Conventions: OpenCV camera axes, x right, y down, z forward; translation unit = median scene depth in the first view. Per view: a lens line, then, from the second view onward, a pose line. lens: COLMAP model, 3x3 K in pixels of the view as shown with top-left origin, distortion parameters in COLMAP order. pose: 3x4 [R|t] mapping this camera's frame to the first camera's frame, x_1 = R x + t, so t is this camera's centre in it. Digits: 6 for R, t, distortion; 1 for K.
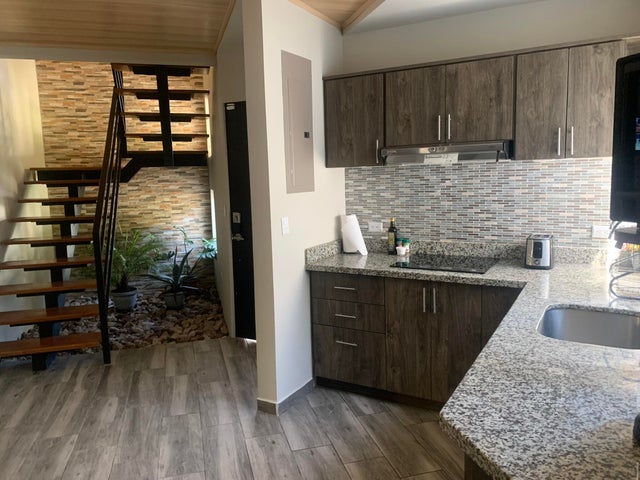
lens RADIAL K [[489.8, 0, 323.2], [0, 489.8, 242.2], [0, 0, 1]] dist [0.067943, -0.080373]
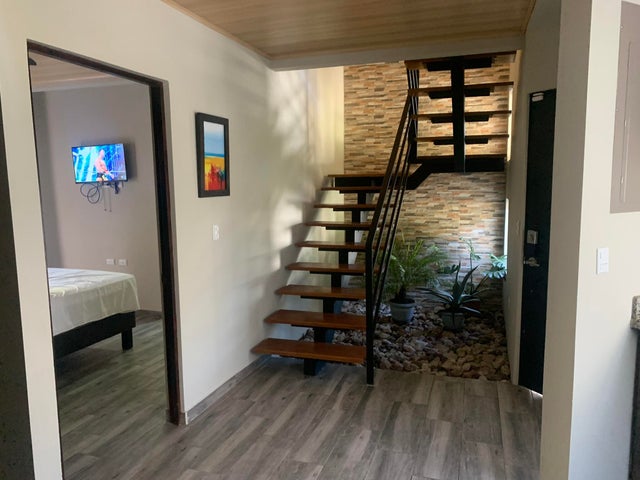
lens RADIAL K [[489.8, 0, 323.2], [0, 489.8, 242.2], [0, 0, 1]] dist [0.067943, -0.080373]
pose [[0.828701, 0.079939, -0.553953, -0.012281], [-0.084555, 0.996269, 0.017275, -0.023882], [0.553267, 0.032524, 0.832369, 0.134384]]
